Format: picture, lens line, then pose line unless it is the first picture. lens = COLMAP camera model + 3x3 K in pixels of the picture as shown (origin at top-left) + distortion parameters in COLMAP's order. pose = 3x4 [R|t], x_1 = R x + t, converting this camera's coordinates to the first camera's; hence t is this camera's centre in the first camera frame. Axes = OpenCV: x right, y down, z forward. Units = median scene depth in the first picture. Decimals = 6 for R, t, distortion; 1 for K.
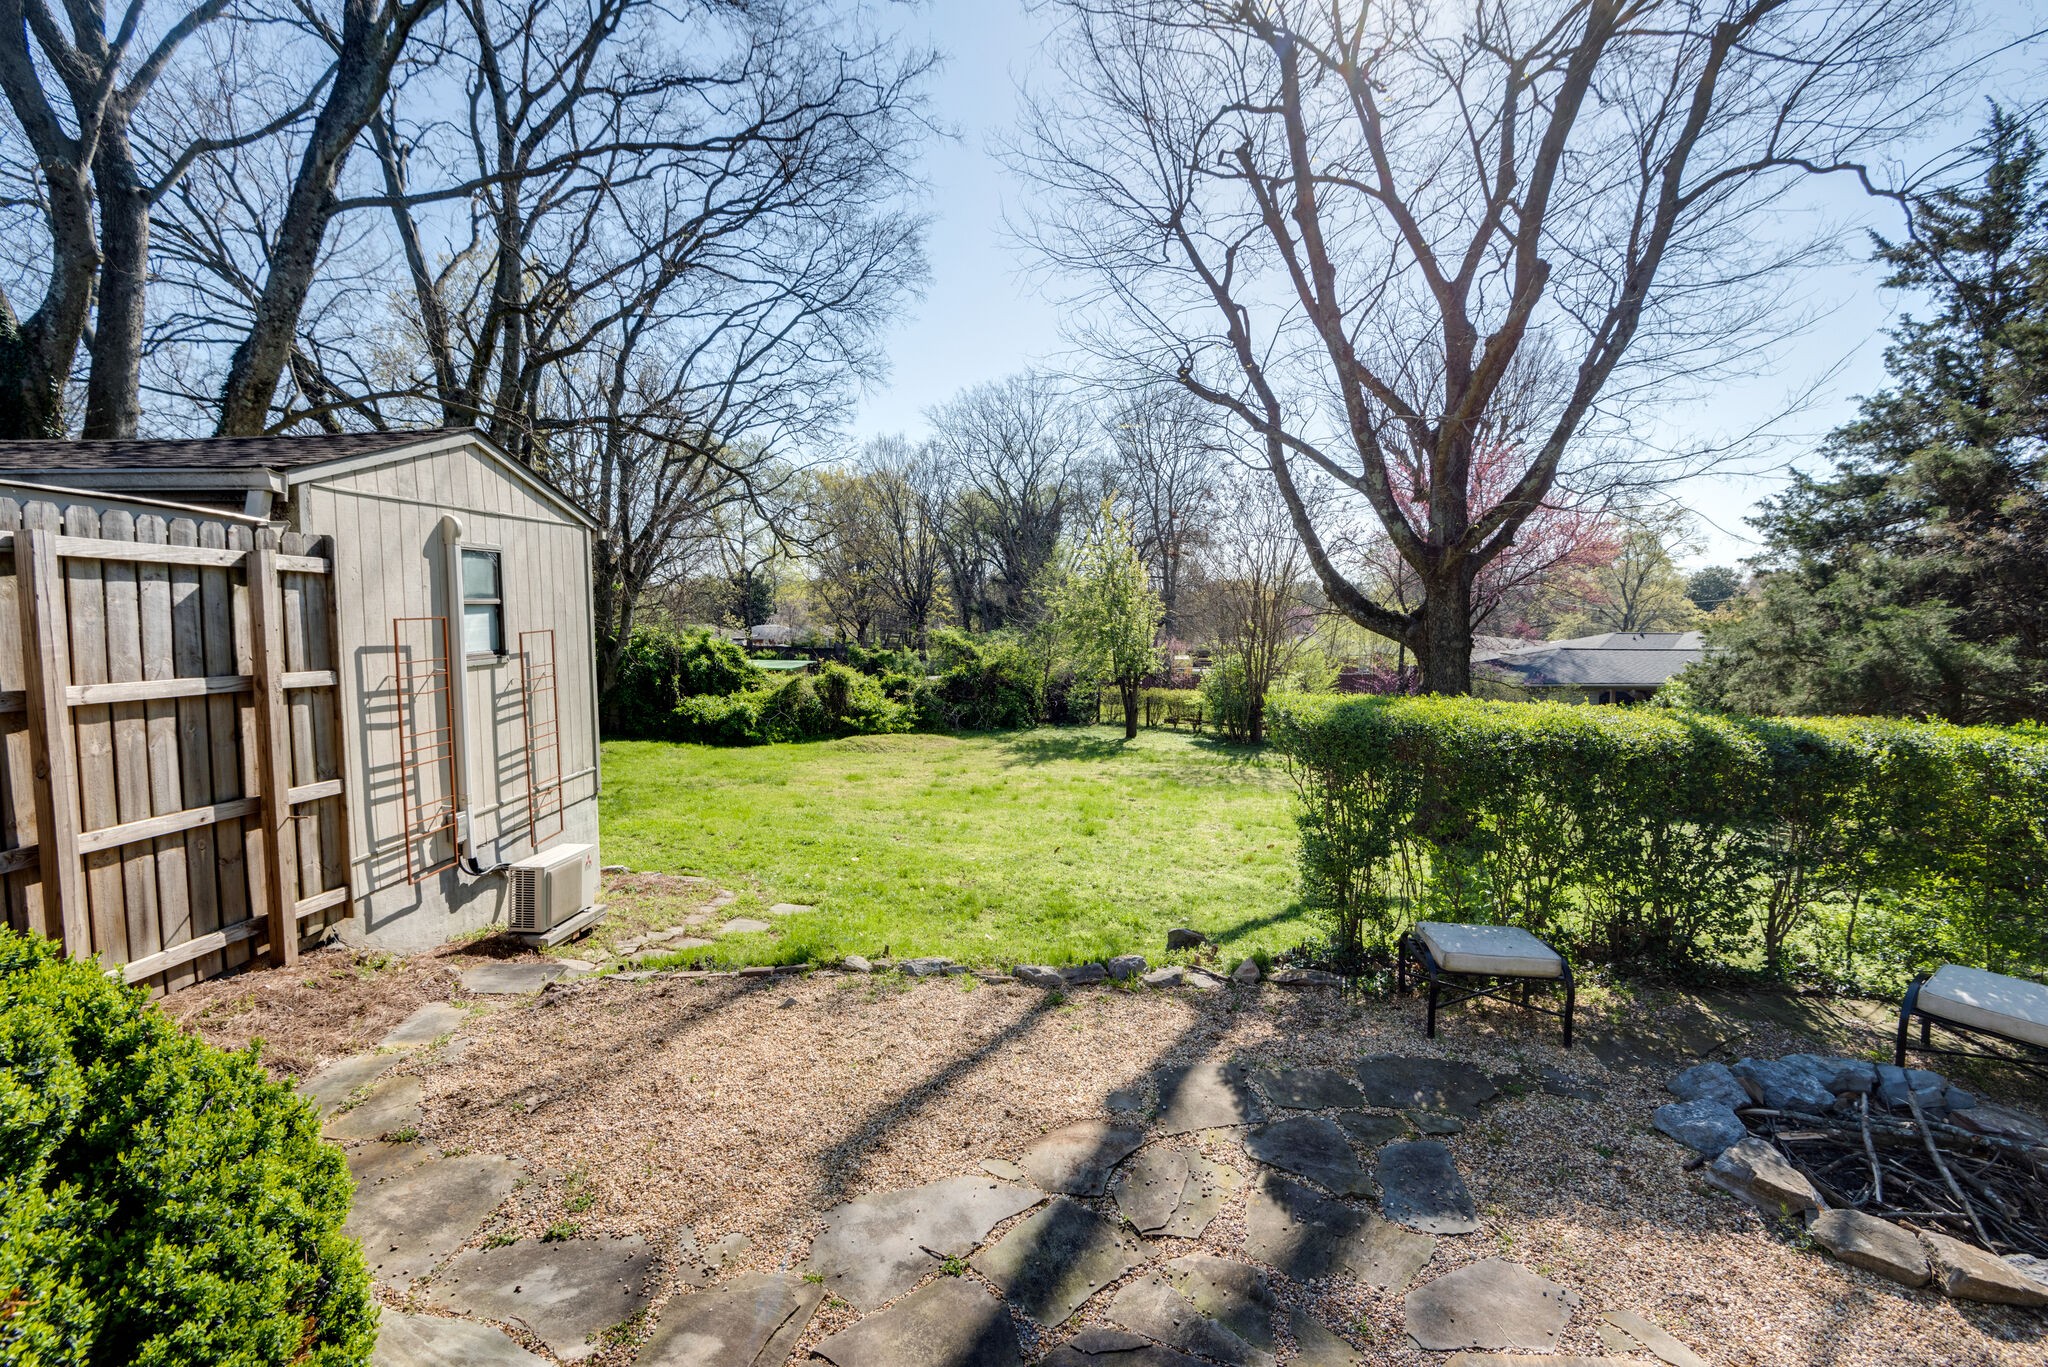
lens RADIAL K [[934.2, 0, 1024.0], [0, 934.2, 683.5], [0, 0, 1]] dist [-0.000128, -0.001216]
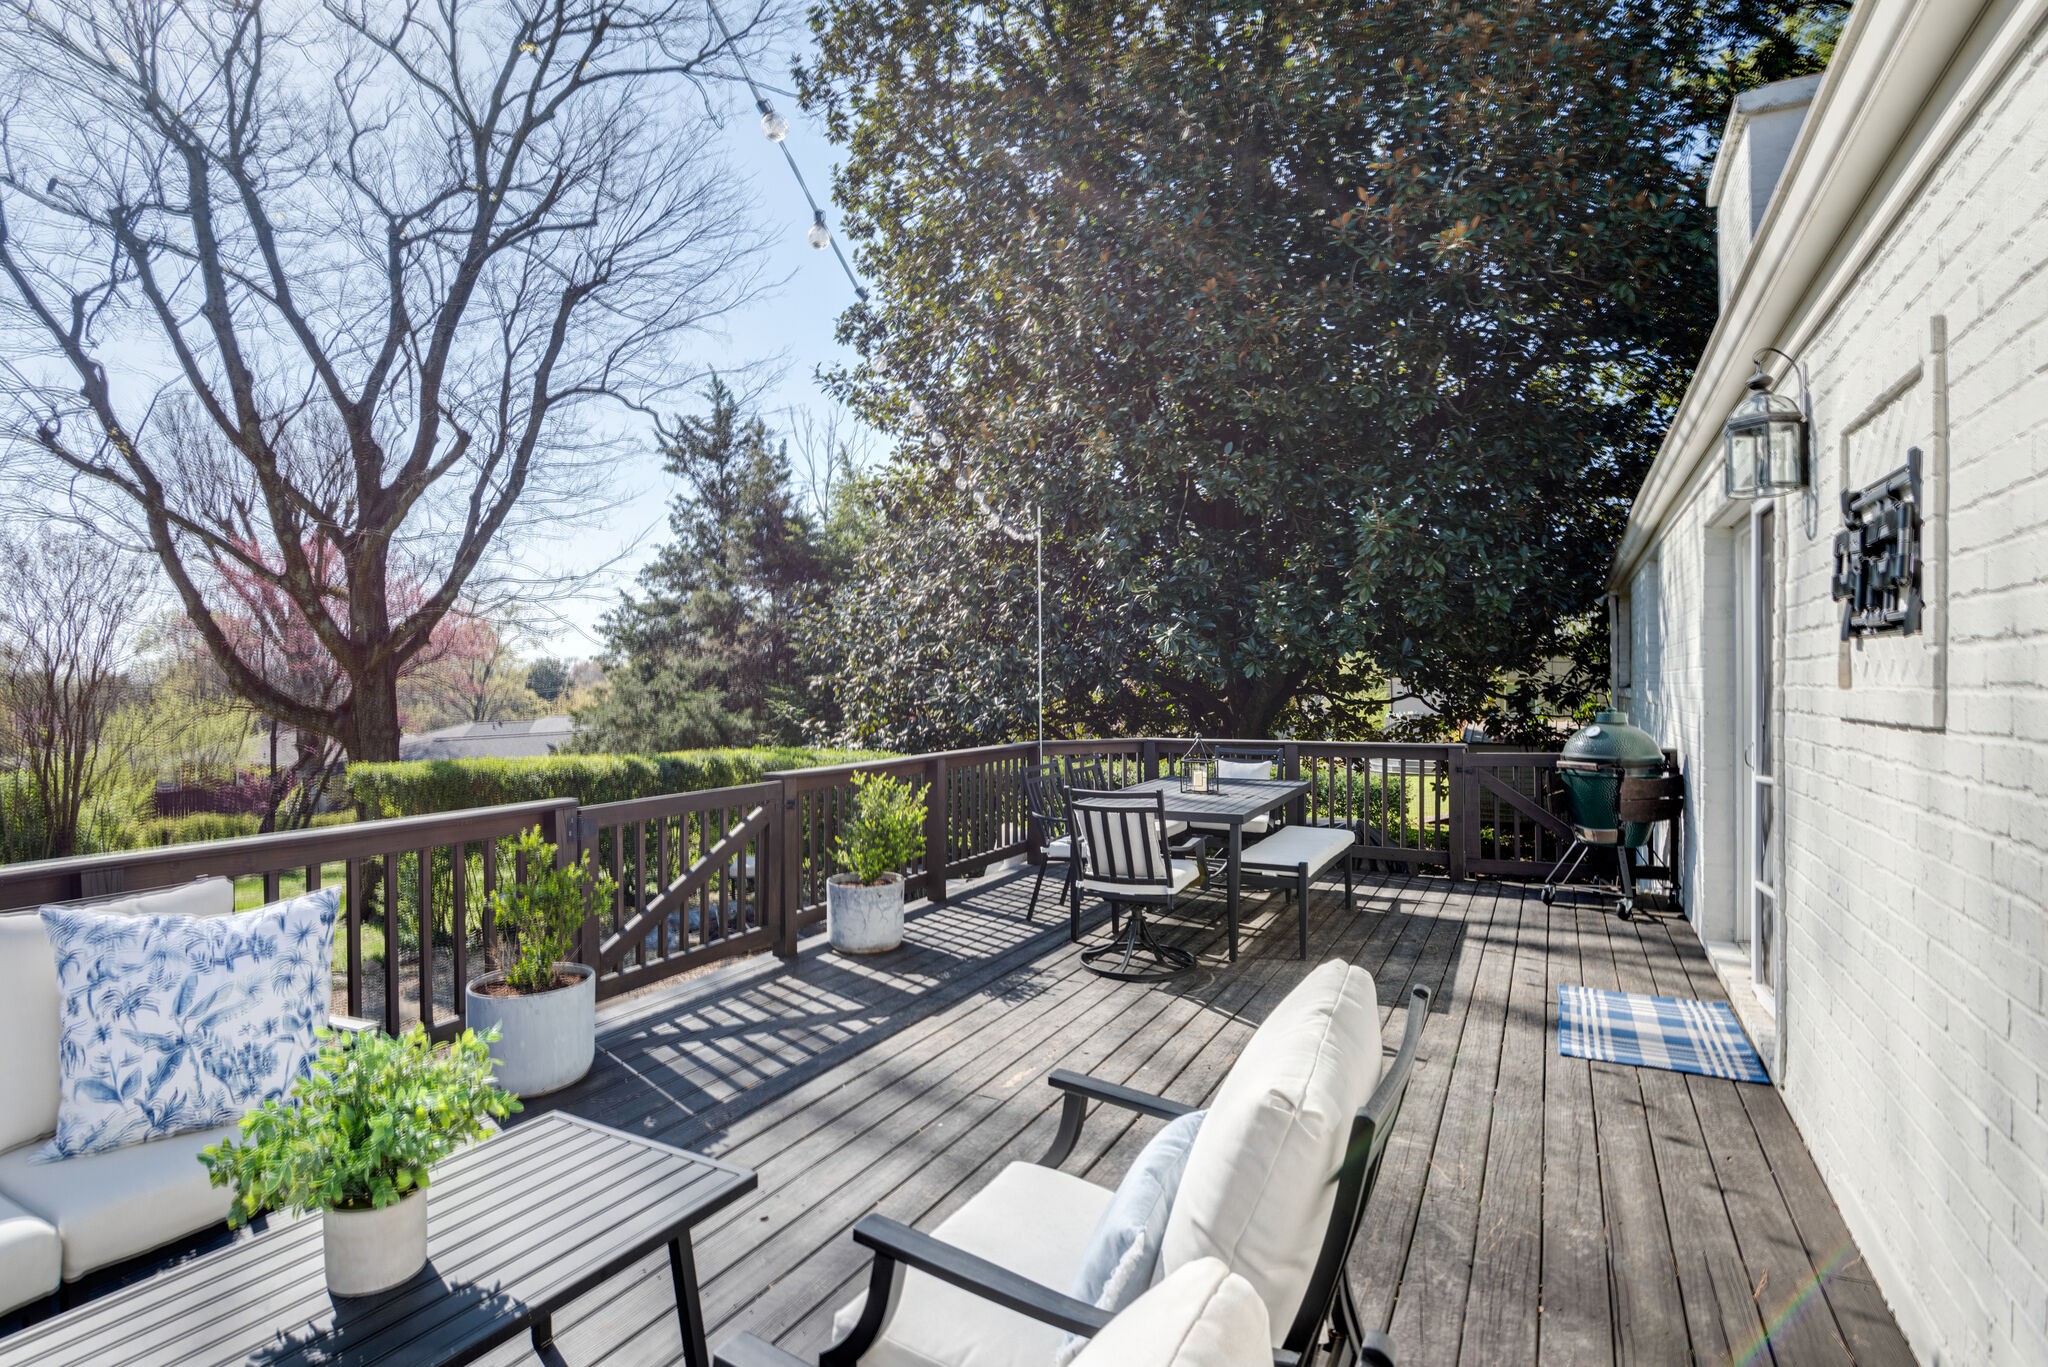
lens RADIAL K [[957.4, 0, 1024.0], [0, 957.4, 683.5], [0, 0, 1]] dist [-0.000071, -0.026677]
pose [[0.458927, -0.008761, 0.888431, -0.152818], [0.095323, 0.994665, -0.039432, 0.012568], [-0.883346, 0.102784, 0.457314, -0.144299]]
